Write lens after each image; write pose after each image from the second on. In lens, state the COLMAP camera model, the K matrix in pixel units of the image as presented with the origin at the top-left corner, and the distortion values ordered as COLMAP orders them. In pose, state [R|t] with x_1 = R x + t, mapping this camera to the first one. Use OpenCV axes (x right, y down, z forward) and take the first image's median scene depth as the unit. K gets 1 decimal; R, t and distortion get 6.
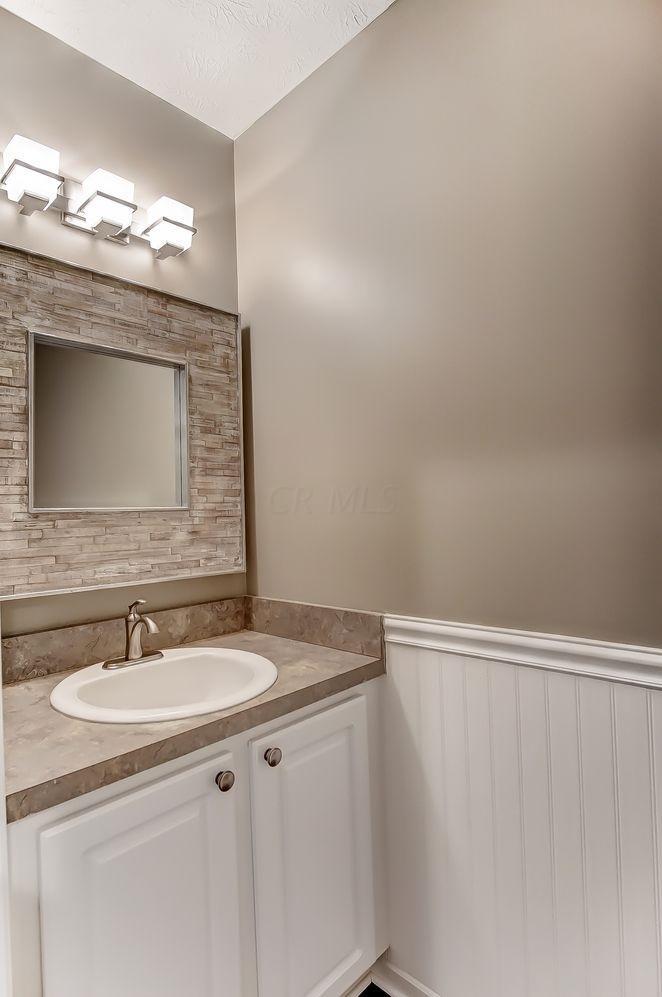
lens RADIAL K [[536.6, 0, 330.0], [0, 536.6, 498.3], [0, 0, 1]] dist [-0.028776, 0.003979]
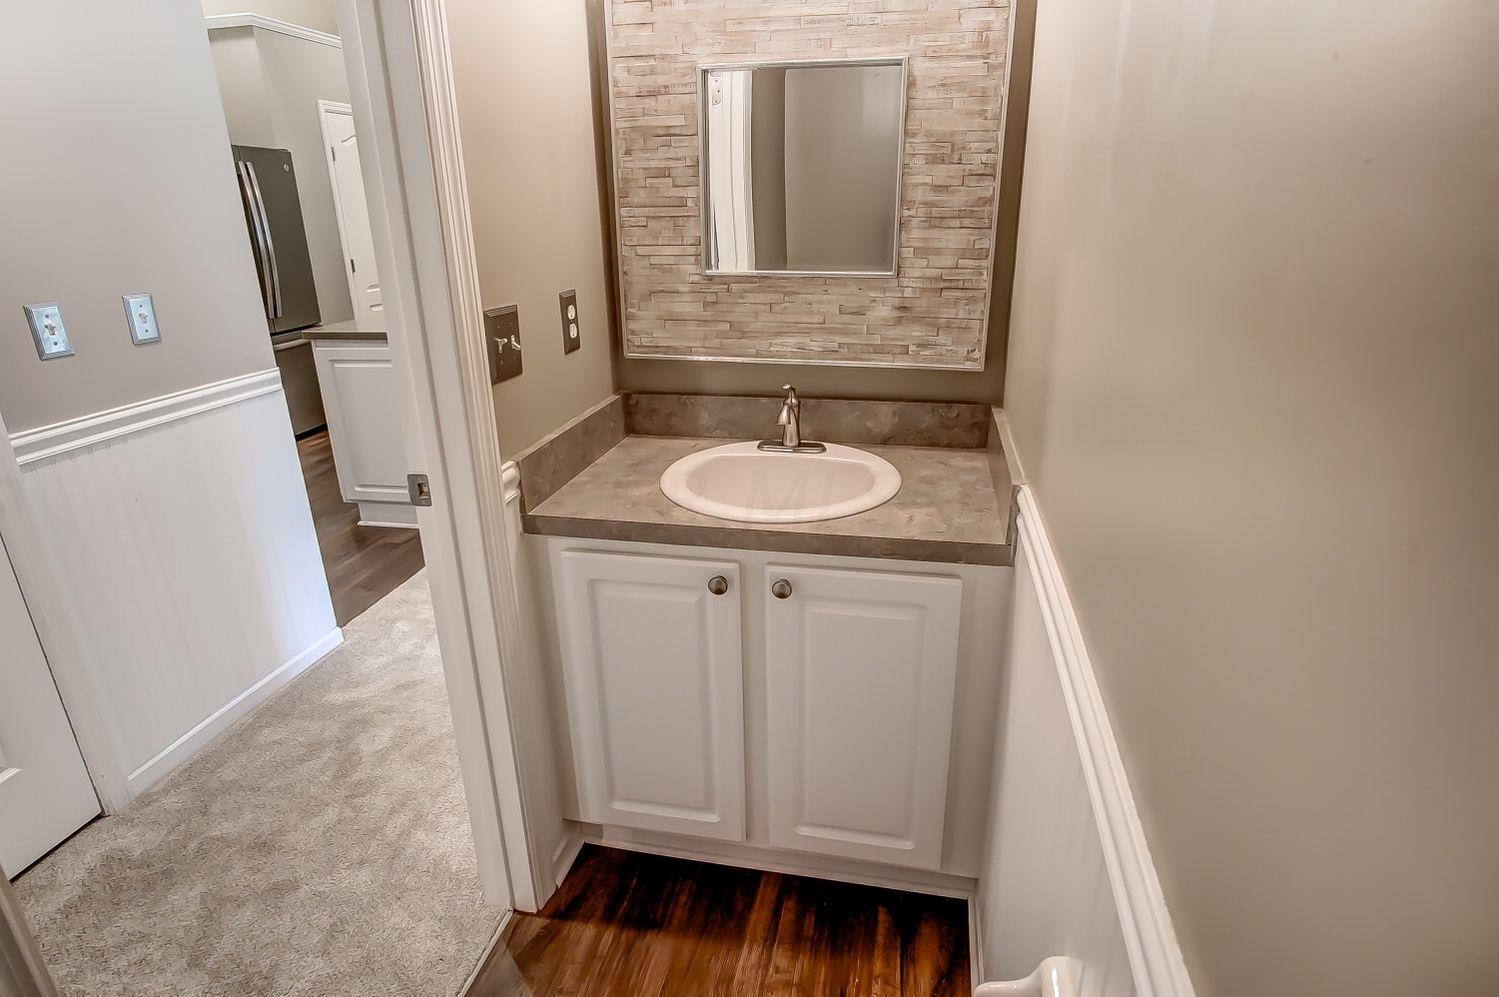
lens RADIAL K [[806.8, 0, 752.4], [0, 806.8, 496.6], [0, 0, 1]] dist [-0.028776, 0.003979]
pose [[0.535540, 0.319810, -0.781613, 0.620754], [0.010631, 0.922896, 0.384903, -0.133405], [0.844443, -0.214440, 0.490848, 0.216381]]
